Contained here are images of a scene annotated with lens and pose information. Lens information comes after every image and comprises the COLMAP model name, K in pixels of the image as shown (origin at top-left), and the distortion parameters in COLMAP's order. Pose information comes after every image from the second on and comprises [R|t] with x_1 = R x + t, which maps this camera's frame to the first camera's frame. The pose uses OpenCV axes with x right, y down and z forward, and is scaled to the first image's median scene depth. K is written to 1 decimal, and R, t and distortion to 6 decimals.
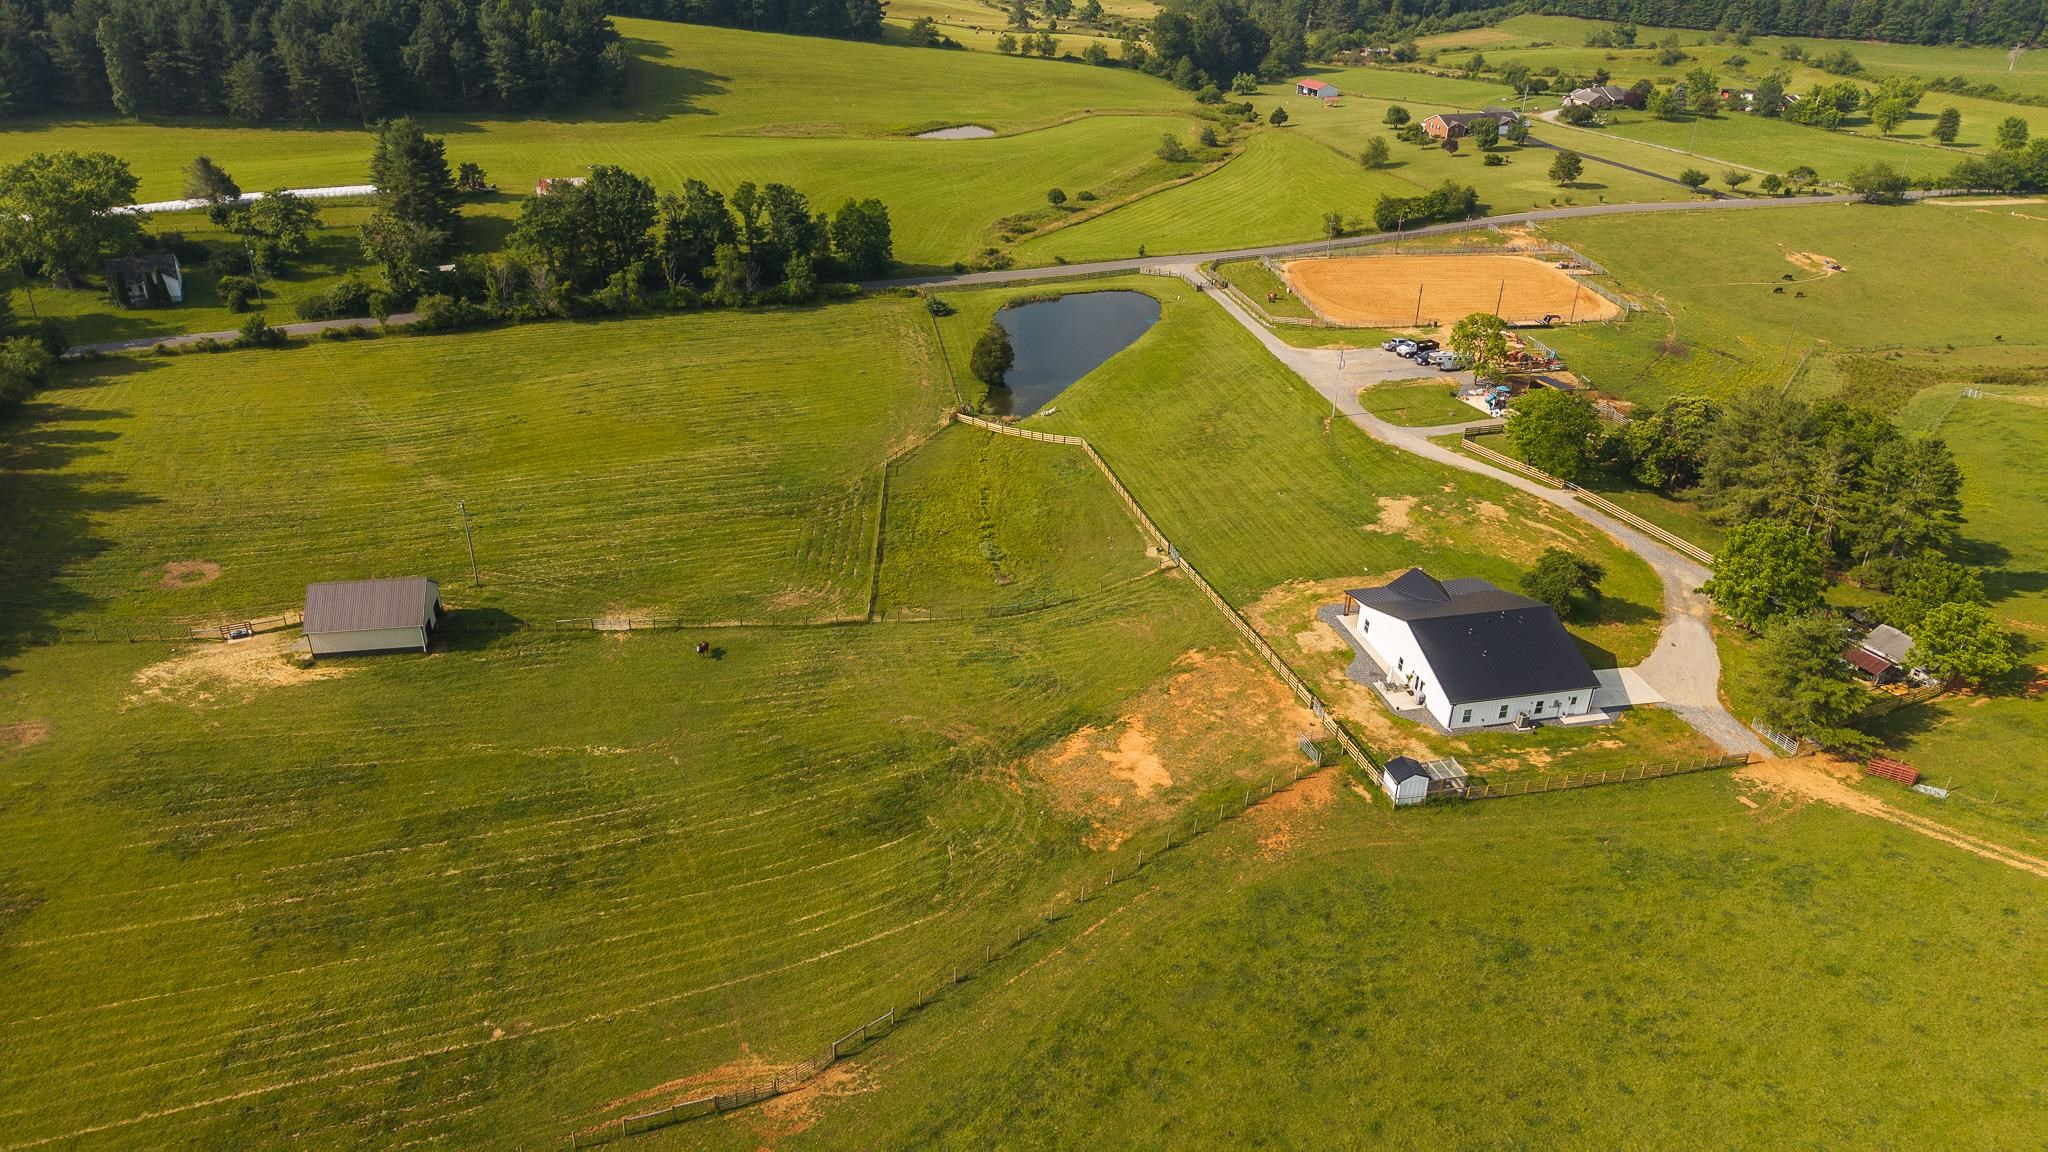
lens RADIAL K [[1357.8, 0, 1020.1], [0, 1357.8, 576.7], [0, 0, 1]] dist [0.026913, -0.031158]
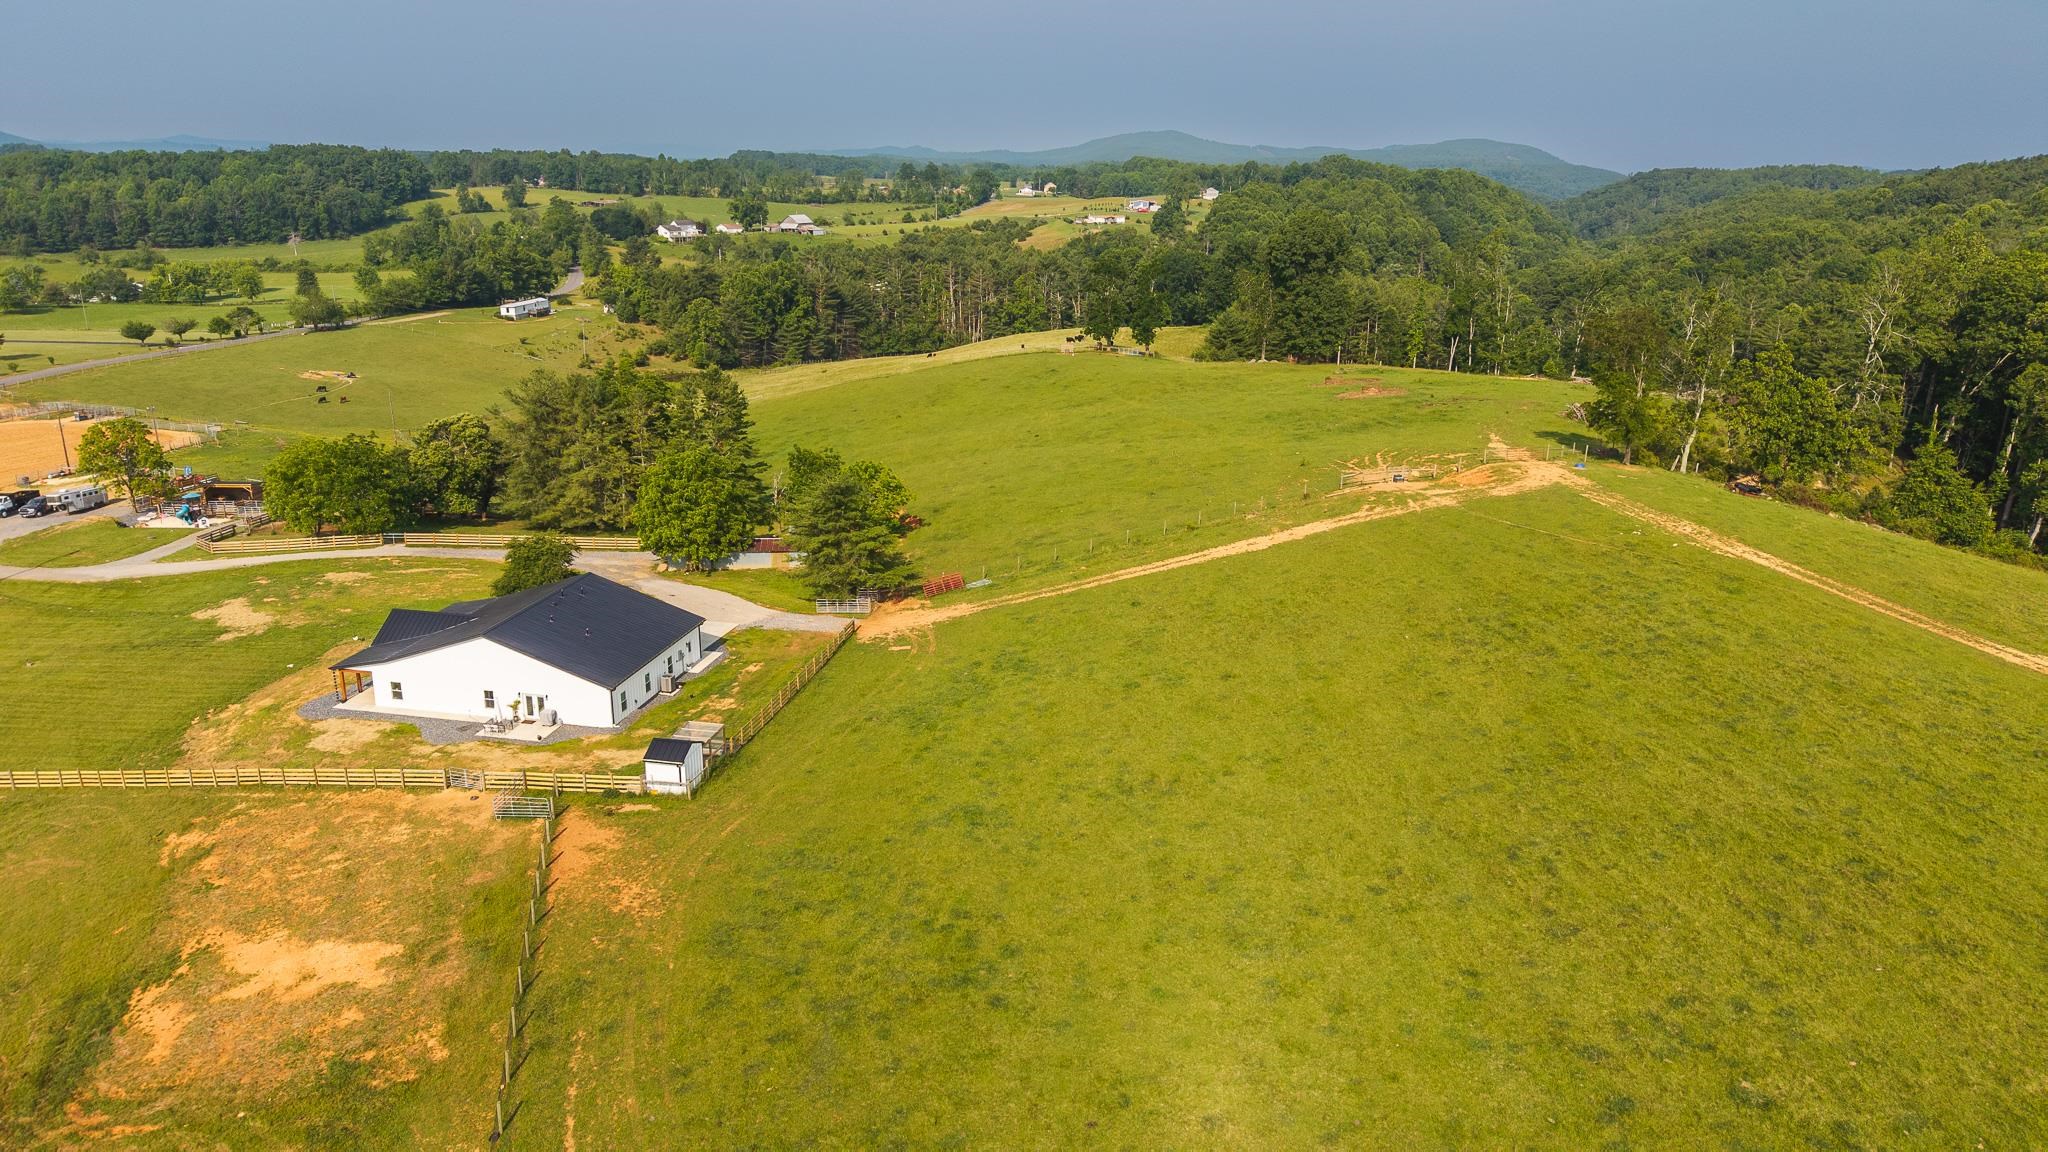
lens RADIAL K [[1357.8, 0, 1021.5], [0, 1357.8, 575.7], [0, 0, 1]] dist [0.026913, -0.031158]
pose [[0.413359, -0.282820, 0.865533, -0.124669], [0.434505, 0.896605, 0.085463, 0.038110], [-0.800212, 0.340752, 0.493507, 0.223448]]
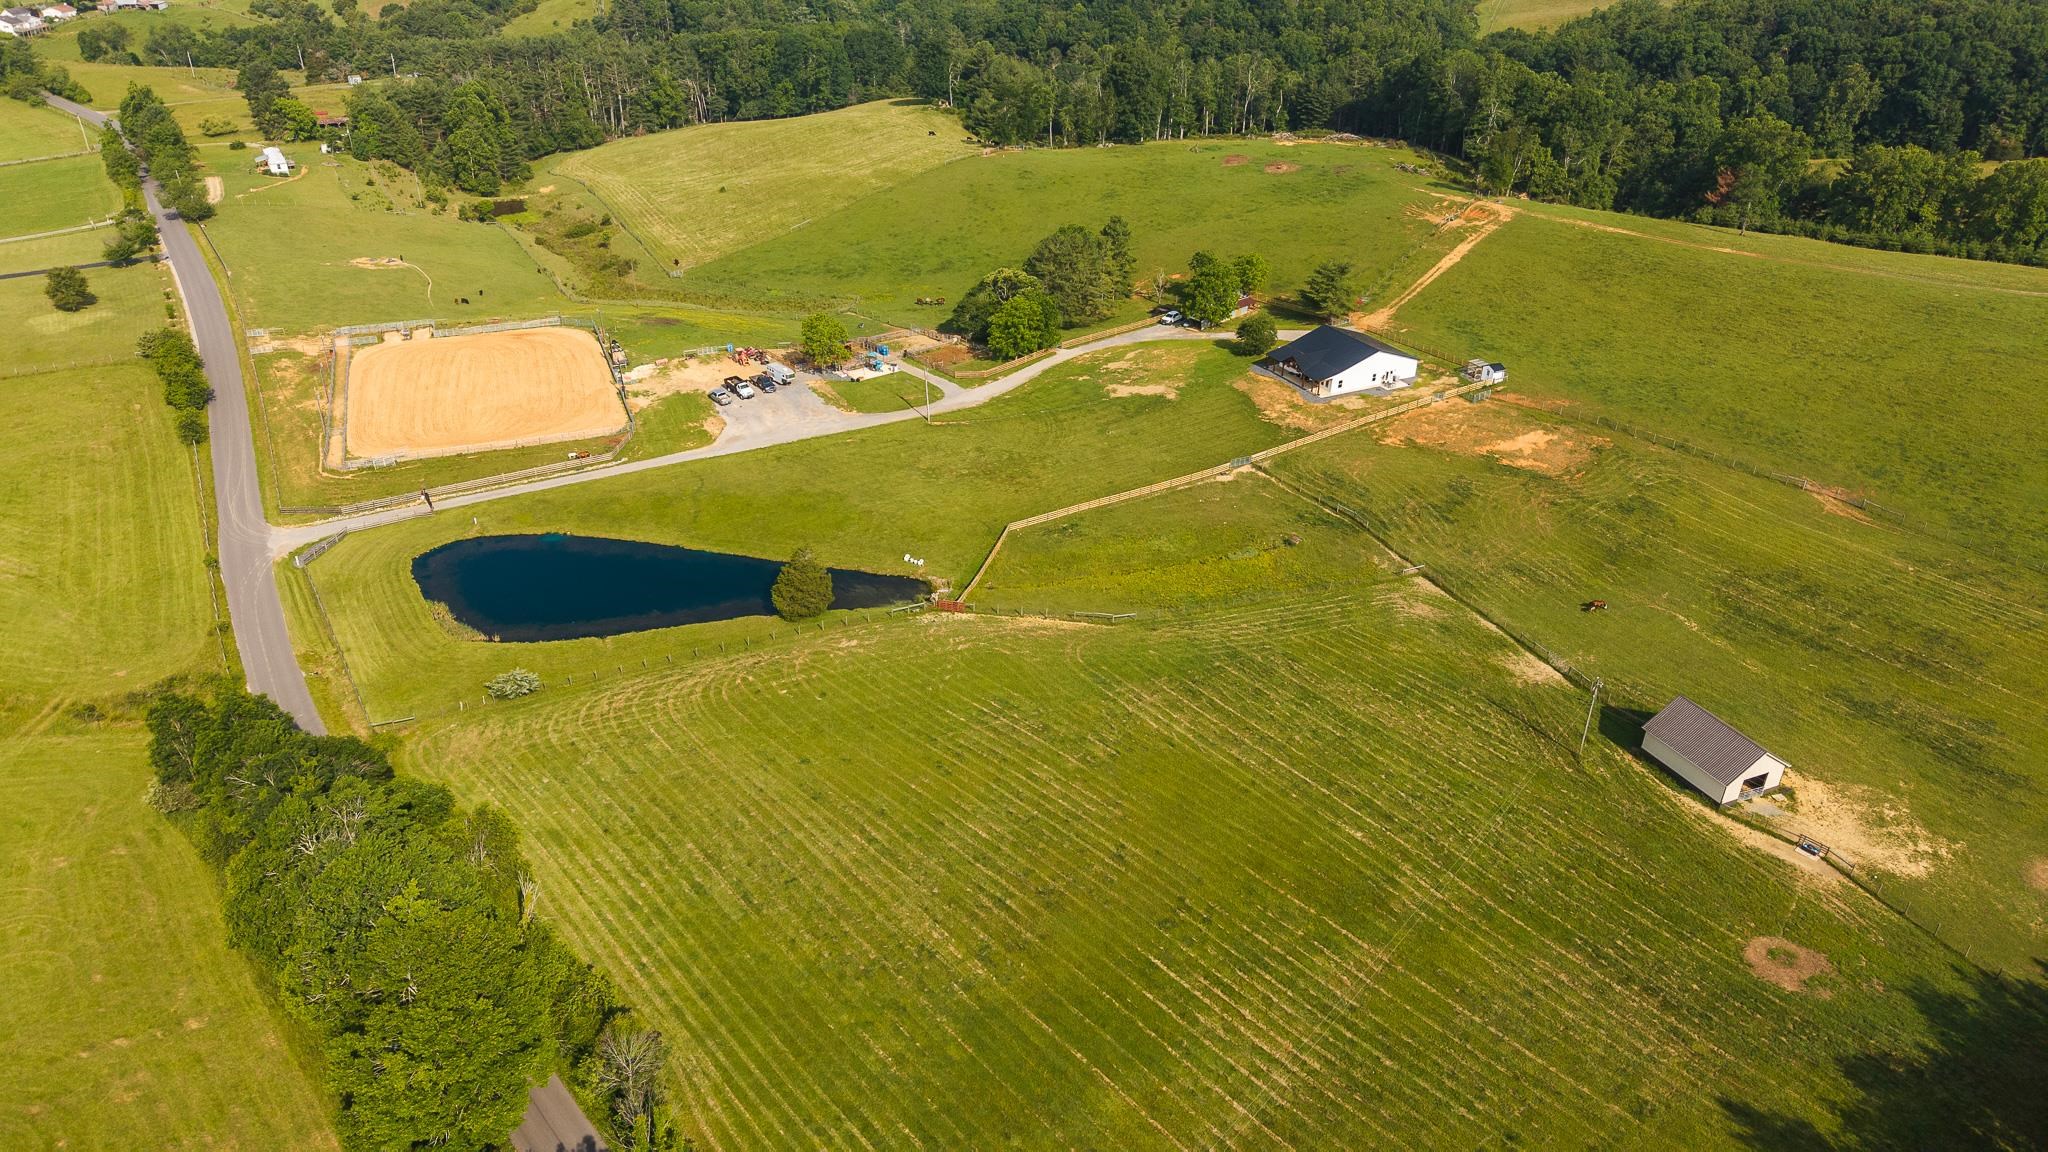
lens RADIAL K [[1357.8, 0, 1017.5], [0, 1357.8, 577.6], [0, 0, 1]] dist [0.026913, -0.031158]
pose [[-0.232967, -0.498121, 0.835225, -0.715197], [0.452409, 0.704748, 0.546495, -0.543712], [-0.860844, 0.505179, 0.061171, 0.822529]]
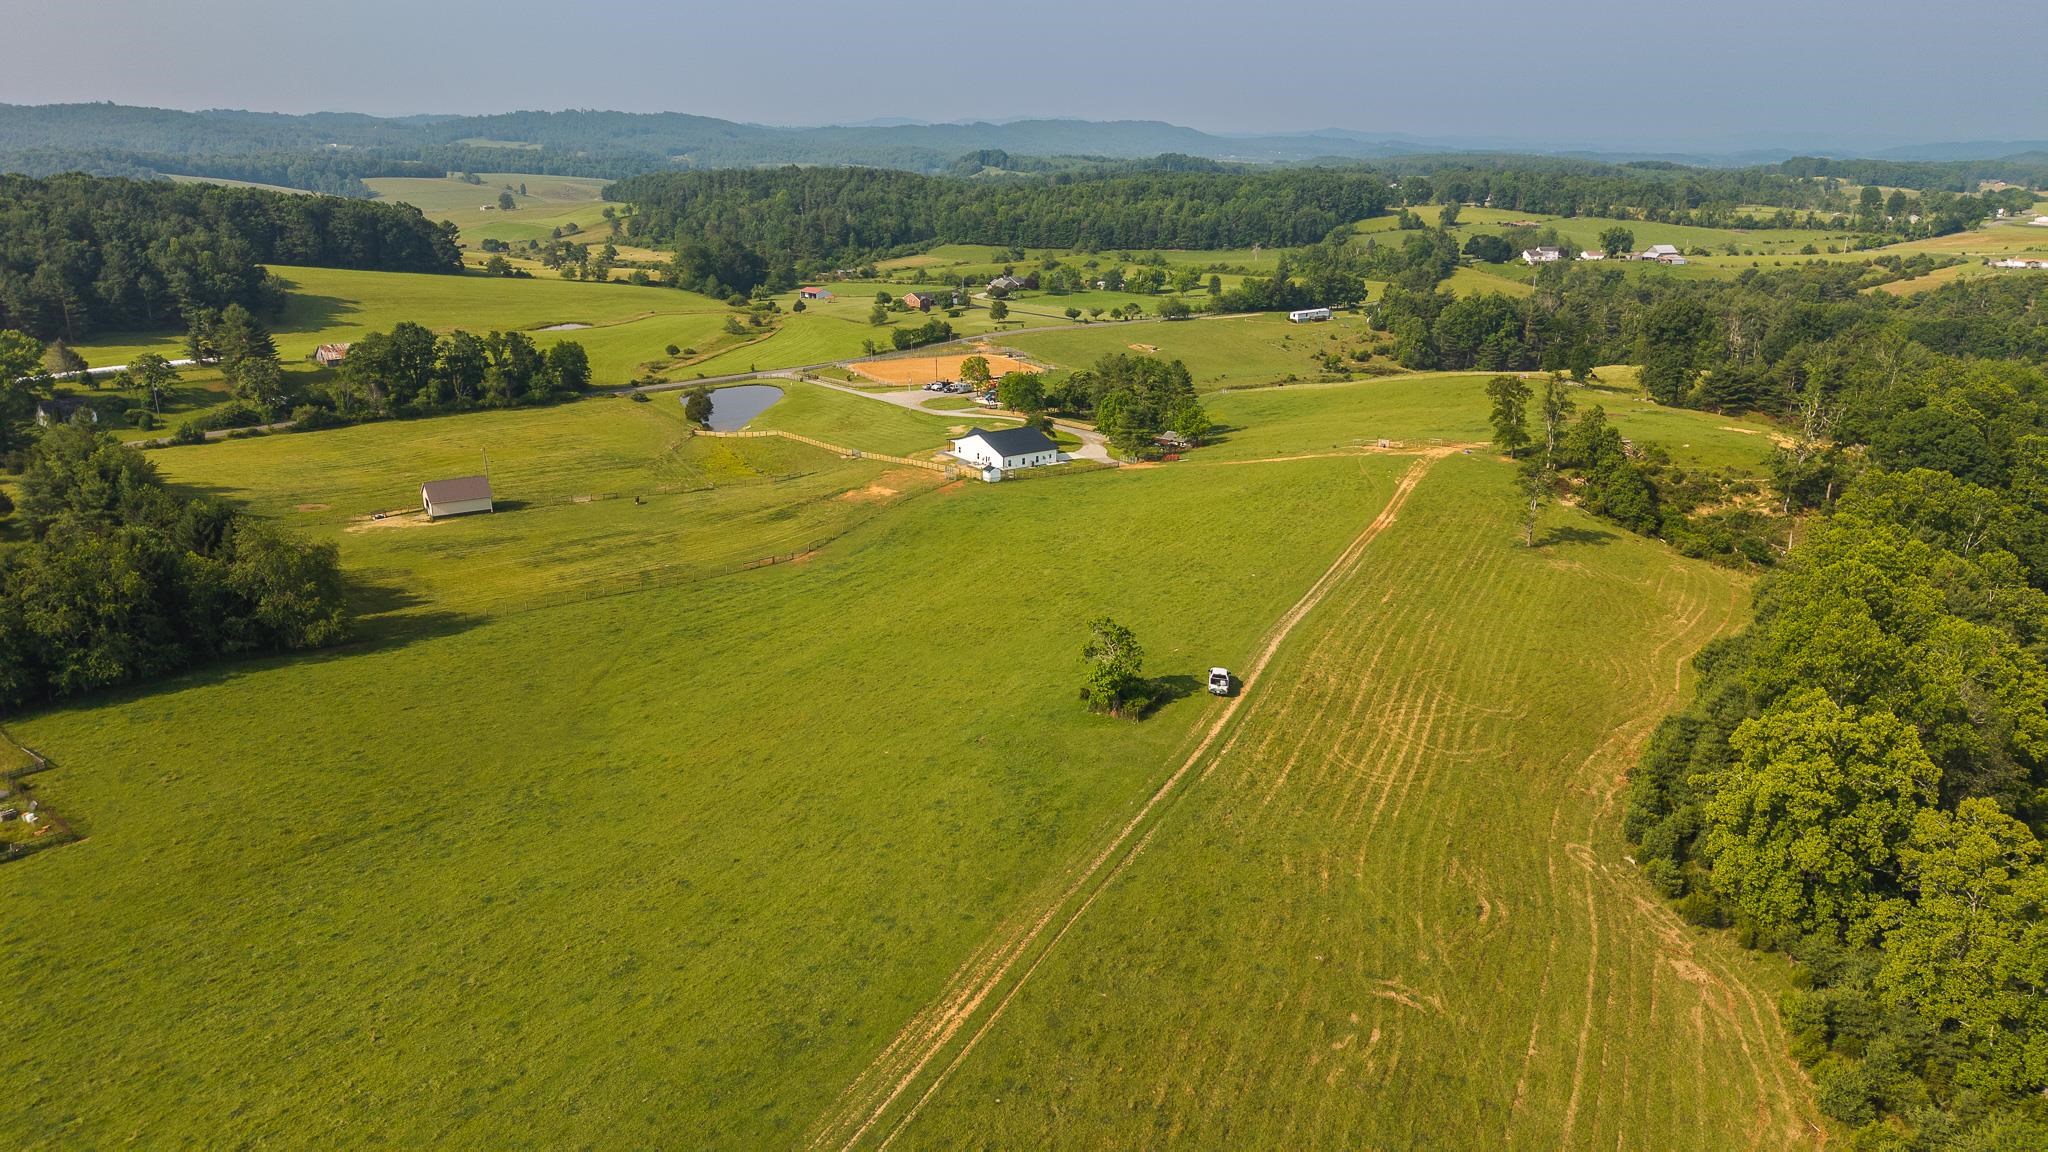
lens RADIAL K [[1357.8, 0, 1030.8], [0, 1357.8, 574.7], [0, 0, 1]] dist [0.026913, -0.031158]
pose [[0.919873, -0.130289, 0.369943, -0.281391], [0.194093, 0.970840, -0.140702, 0.337391], [-0.340823, 0.201232, 0.918338, -0.597718]]
